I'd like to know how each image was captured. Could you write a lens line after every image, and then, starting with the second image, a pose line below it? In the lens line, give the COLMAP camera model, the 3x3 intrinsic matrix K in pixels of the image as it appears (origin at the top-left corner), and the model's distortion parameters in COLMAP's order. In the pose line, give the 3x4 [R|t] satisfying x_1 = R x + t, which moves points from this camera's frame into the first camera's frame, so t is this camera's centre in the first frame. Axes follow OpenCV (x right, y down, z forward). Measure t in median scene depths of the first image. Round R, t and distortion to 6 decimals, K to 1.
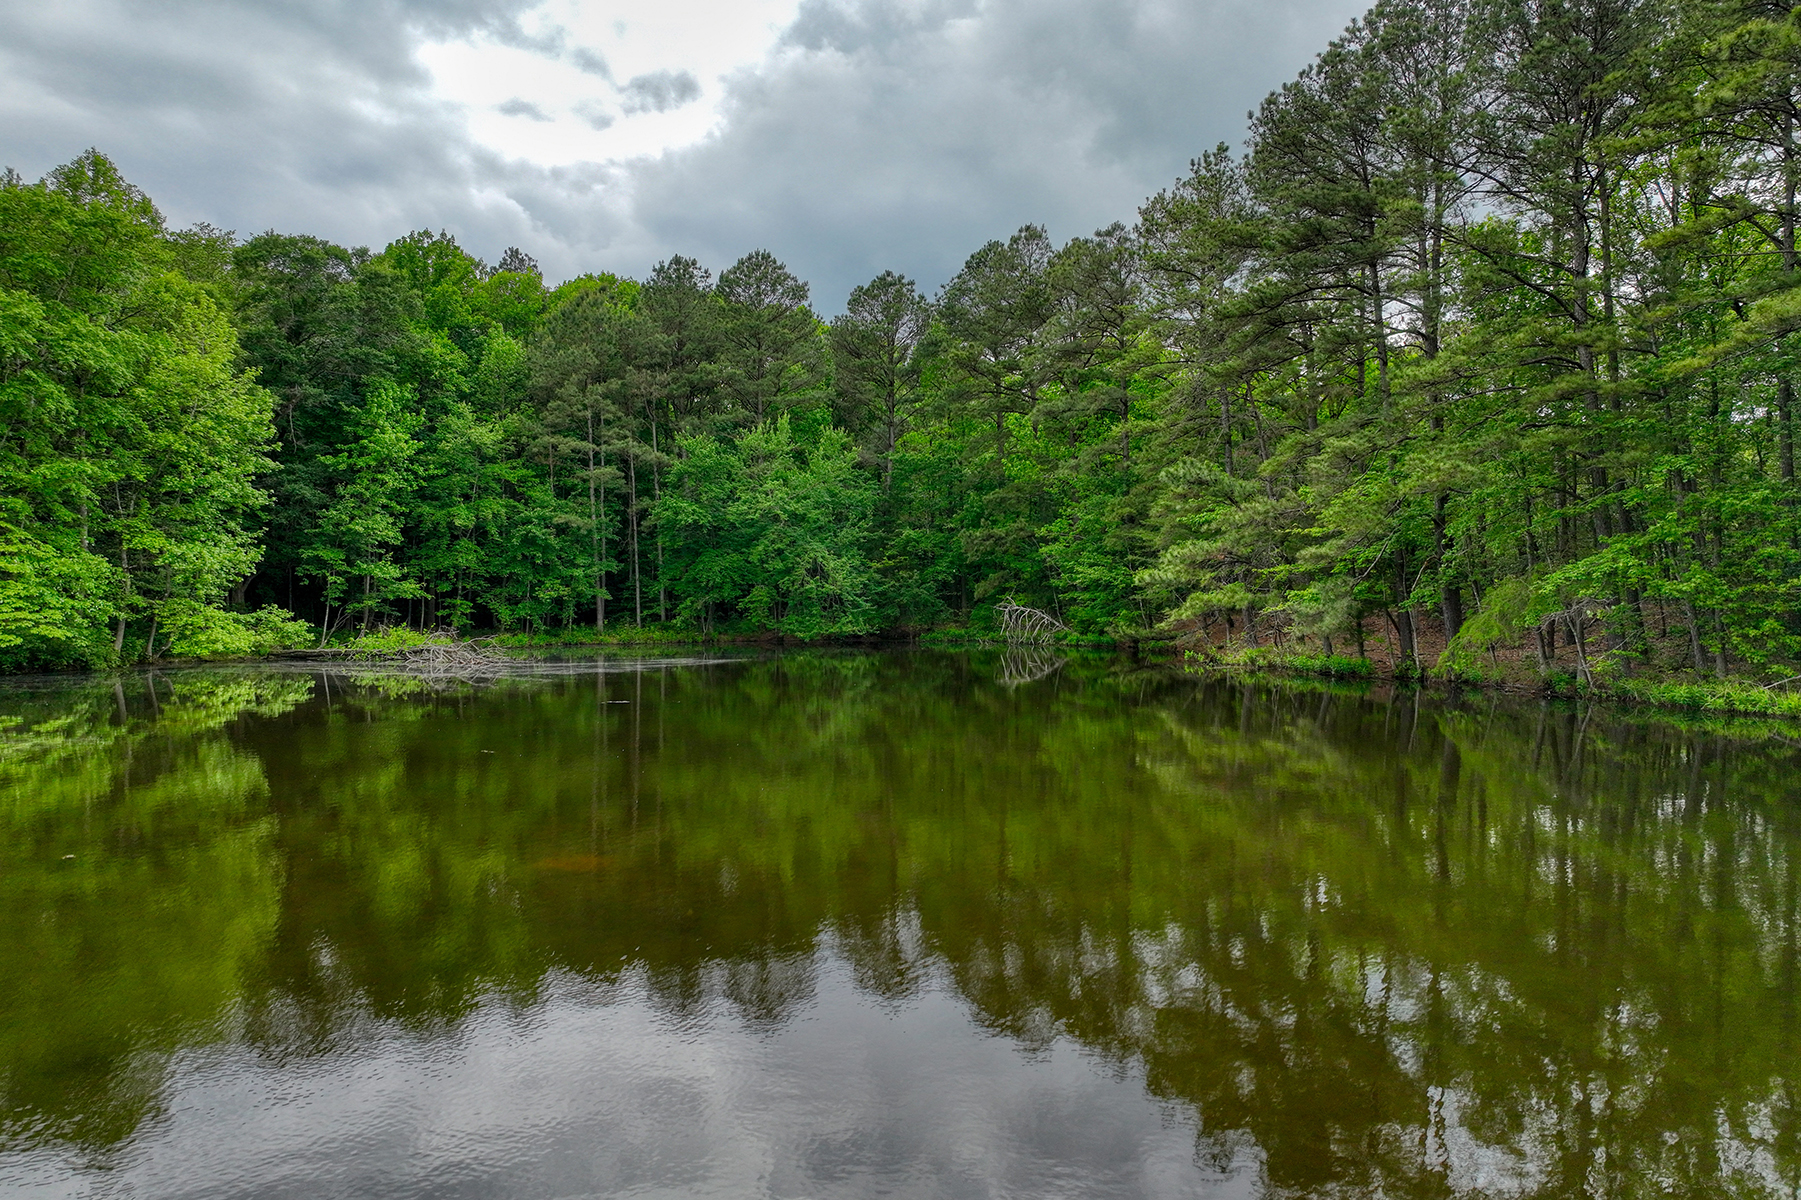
lens RADIAL K [[1260.0, 0, 903.0], [0, 1260.0, 592.1], [0, 0, 1]] dist [0.004736, 0.011634]
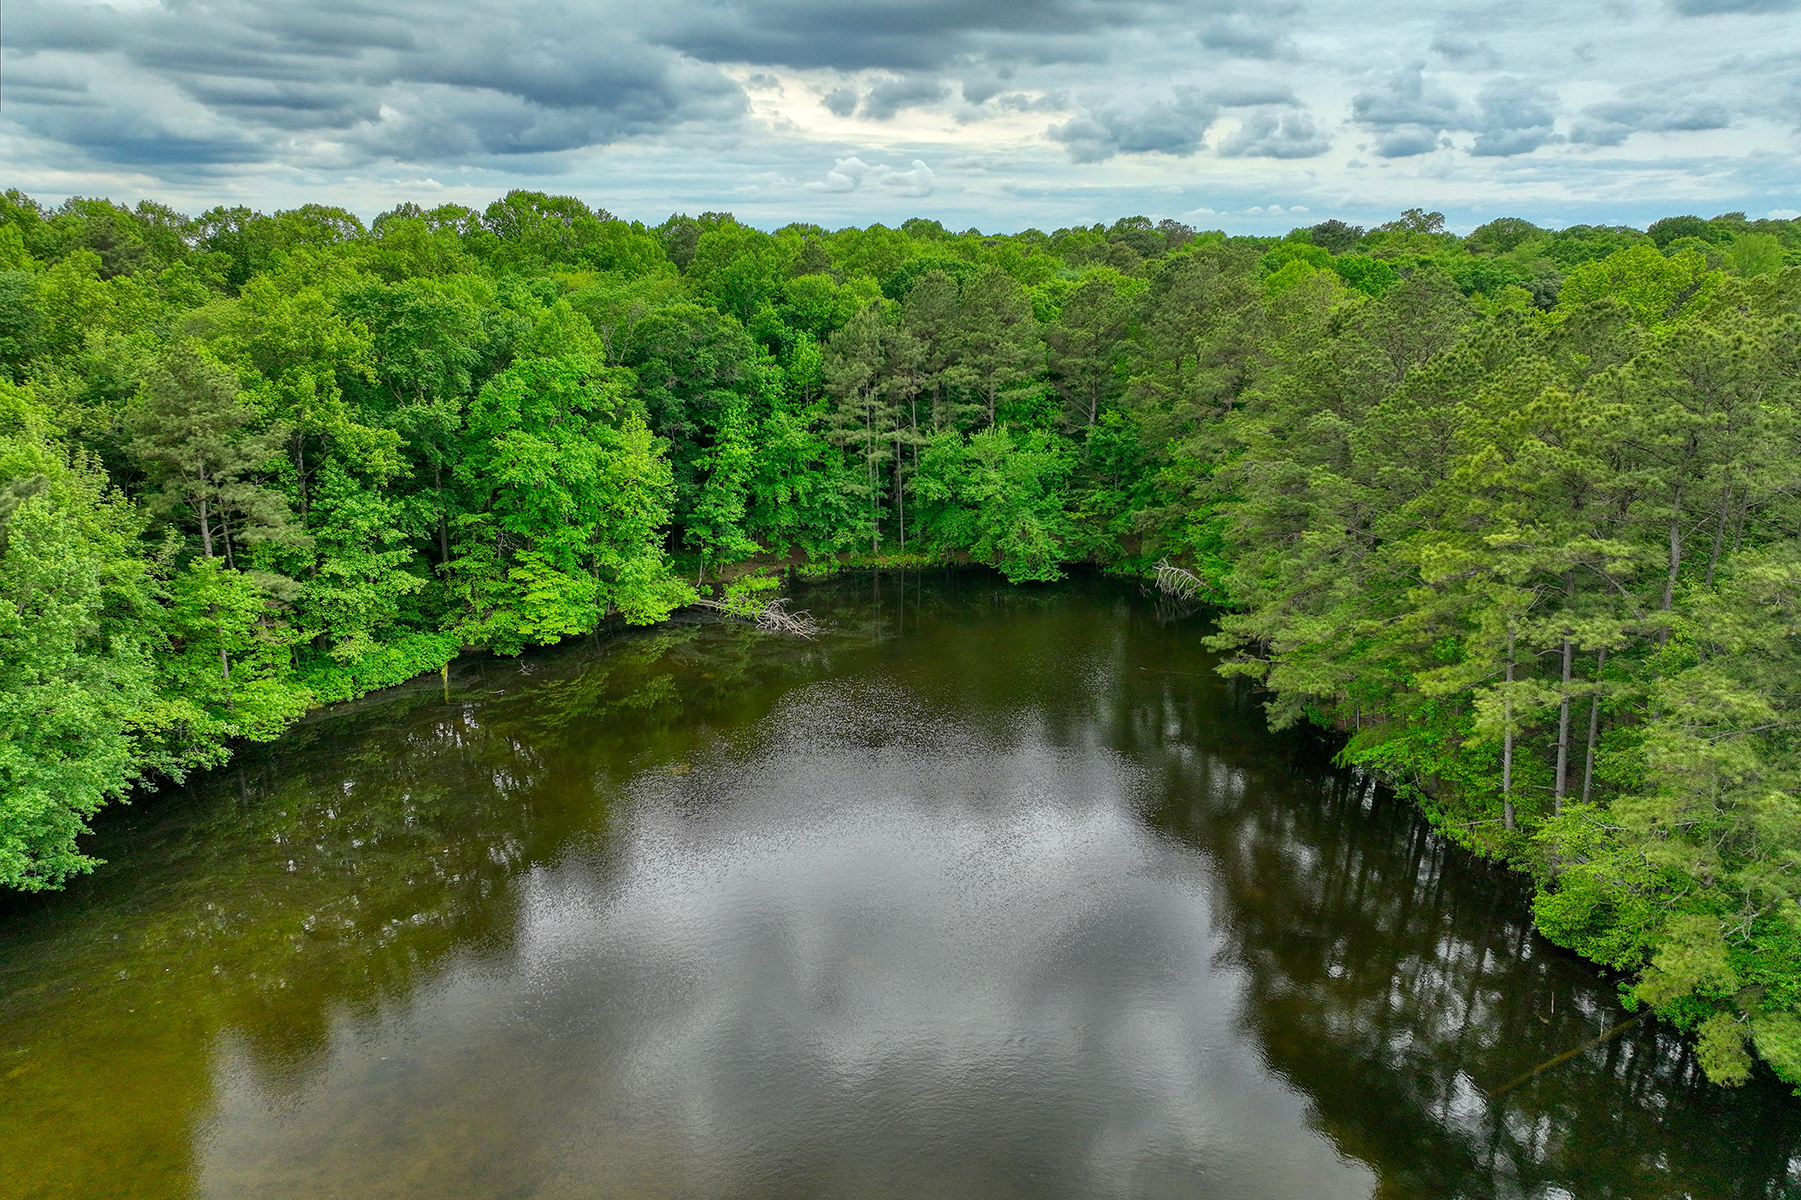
lens RADIAL K [[1260.0, 0, 901.4], [0, 1260.0, 603.9], [0, 0, 1]] dist [0.004736, 0.011634]
pose [[0.974221, 0.062594, -0.216738, 0.105378], [-0.002247, 0.963381, 0.268126, -0.315368], [0.225585, -0.260727, 0.938687, -0.361687]]
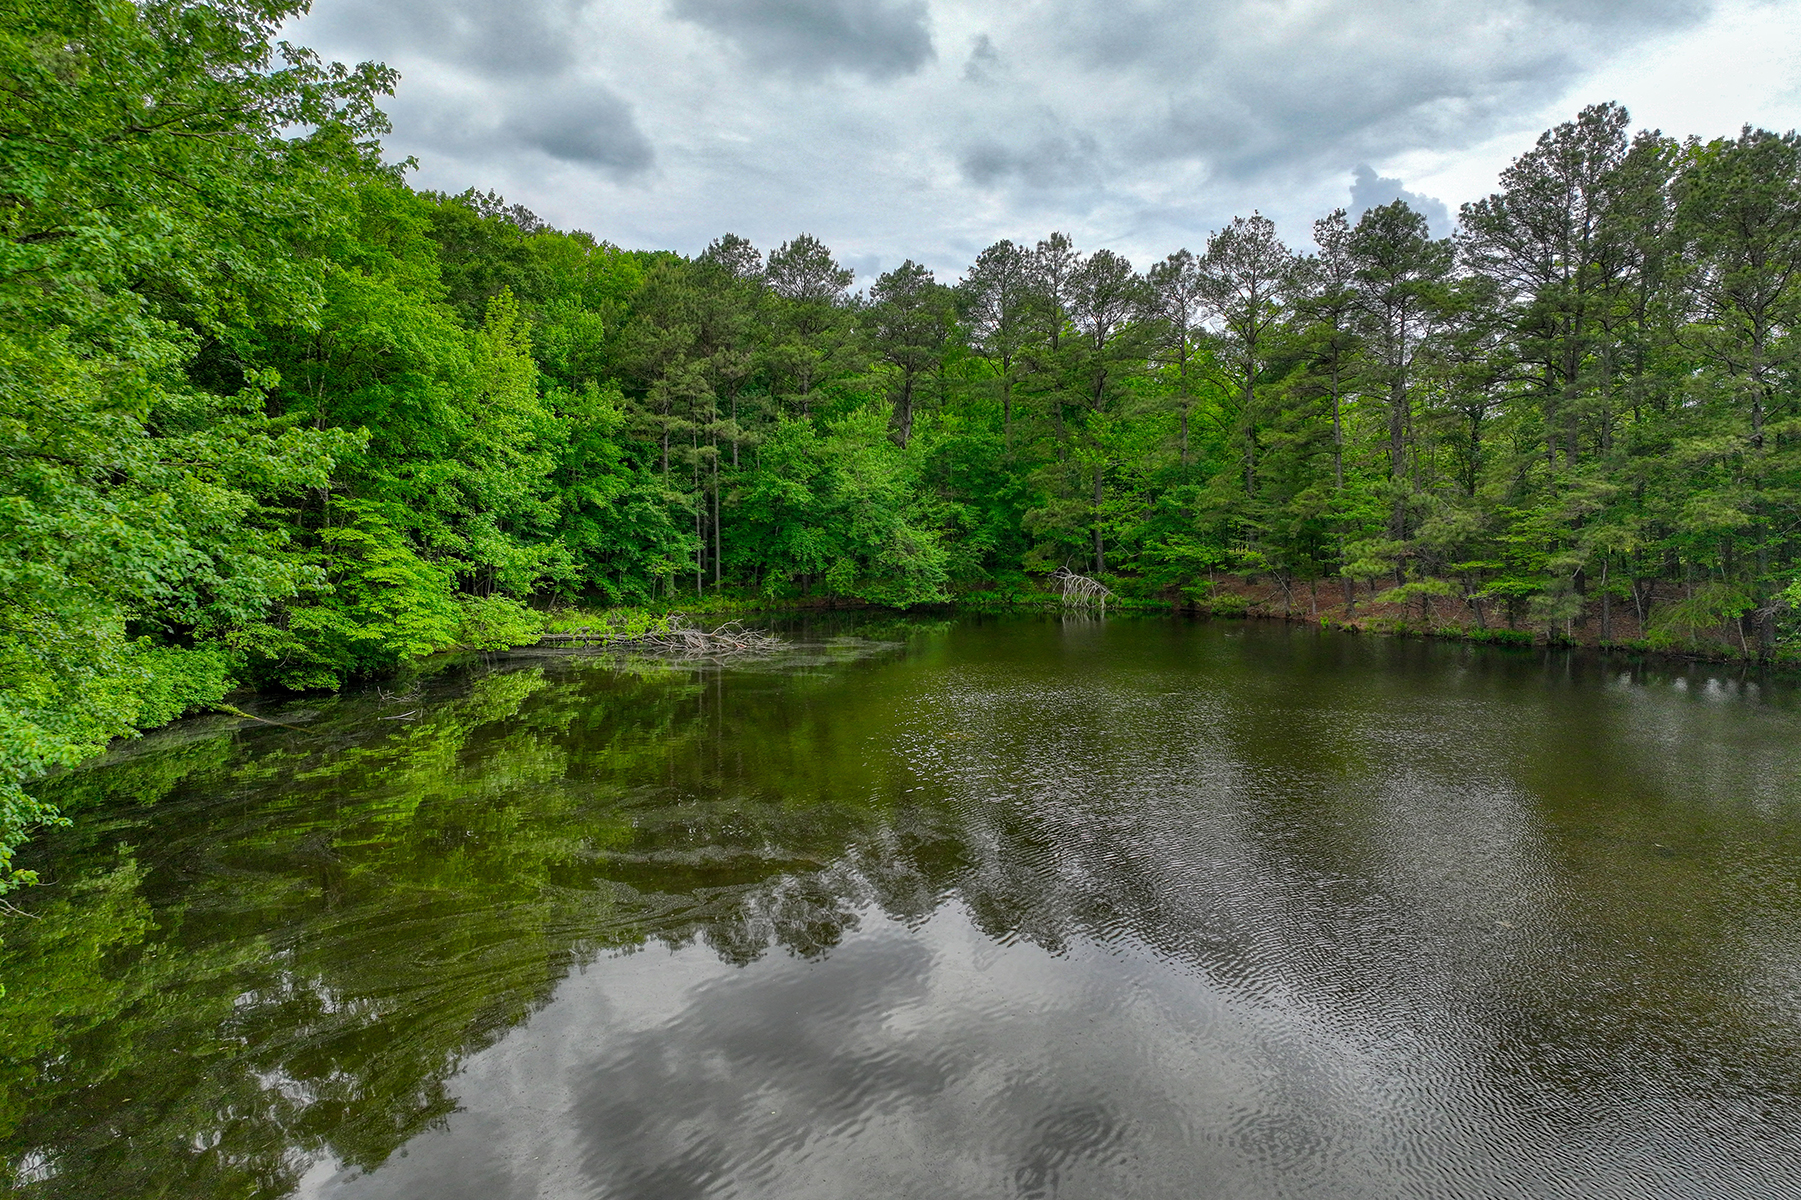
lens RADIAL K [[1260.0, 0, 901.0], [0, 1260.0, 606.1], [0, 0, 1]] dist [0.004736, 0.011634]
pose [[0.937840, -0.025624, 0.346121, -0.451219], [-0.000649, 0.997140, 0.075578, -0.046788], [-0.347068, -0.071104, 0.935141, -0.029309]]
